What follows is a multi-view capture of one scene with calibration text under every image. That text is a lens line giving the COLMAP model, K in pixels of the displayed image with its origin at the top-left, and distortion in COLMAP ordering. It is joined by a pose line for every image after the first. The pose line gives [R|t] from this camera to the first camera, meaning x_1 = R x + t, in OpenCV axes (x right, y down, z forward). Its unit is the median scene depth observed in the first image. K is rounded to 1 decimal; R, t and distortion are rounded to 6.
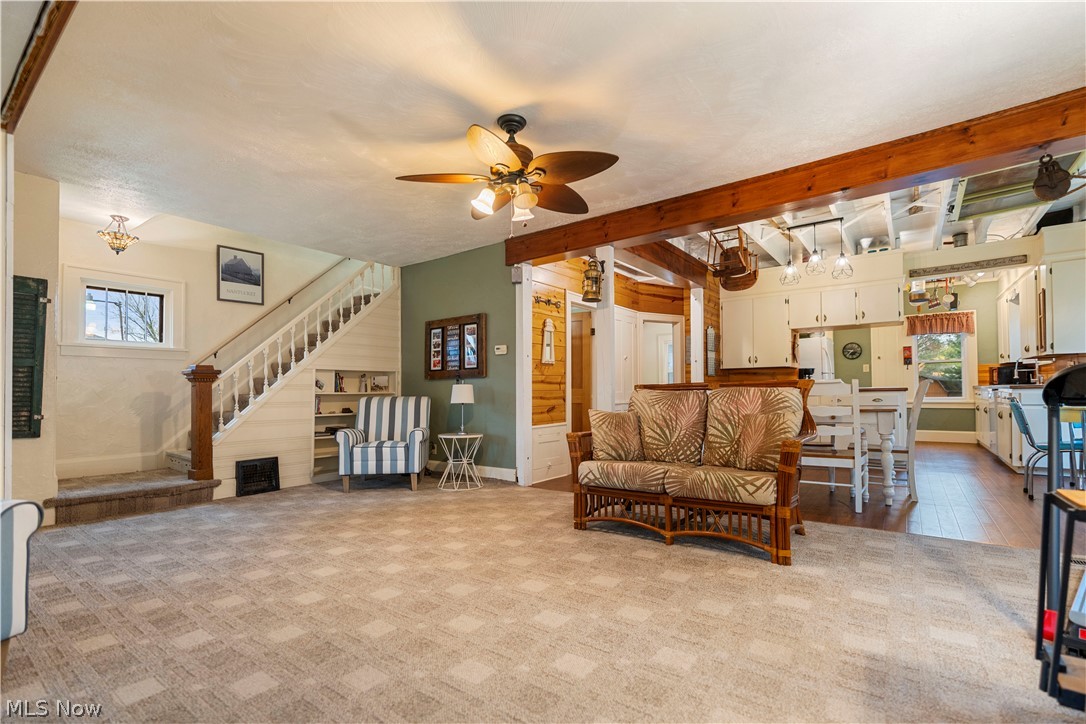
lens RADIAL K [[494.1, 0, 549.5], [0, 494.1, 383.2], [0, 0, 1]] dist [-0.005553, 0.000892]
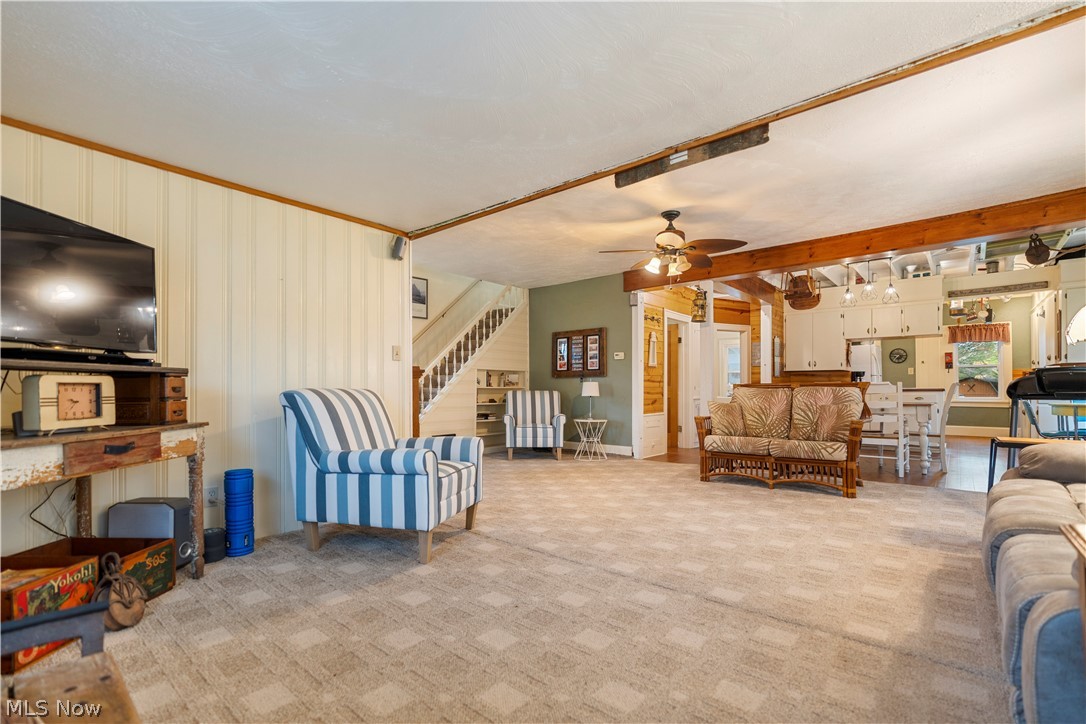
lens RADIAL K [[496.4, 0, 550.0], [0, 496.4, 379.9], [0, 0, 1]] dist [-0.003218, 0.000110]
pose [[0.997993, 0.011418, -0.062289, -0.192137], [-0.011429, 0.999935, 0.000179, -0.001907], [0.062287, 0.000533, 0.998058, -0.316012]]
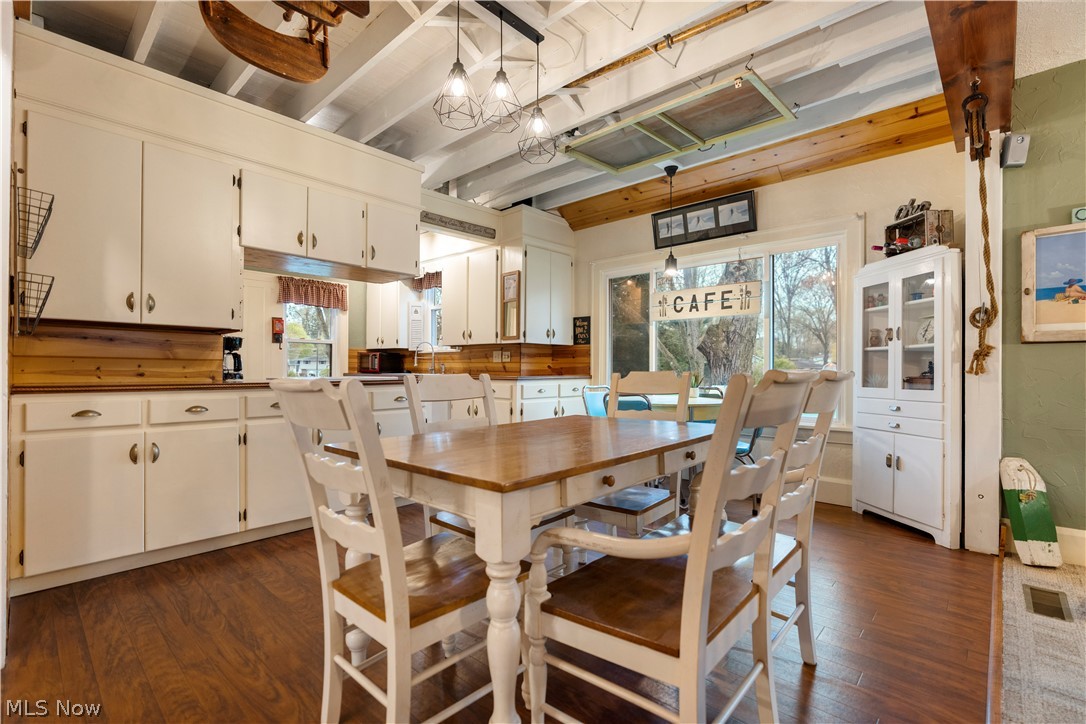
lens RADIAL K [[489.4, 0, 544.6], [0, 489.4, 369.9], [0, 0, 1]] dist [-0.007416, -0.000440]
pose [[0.119397, 0.012822, 0.992764, 0.102432], [-0.022090, 0.999703, -0.010255, 0.000921], [-0.992601, -0.020706, 0.119644, 0.825976]]
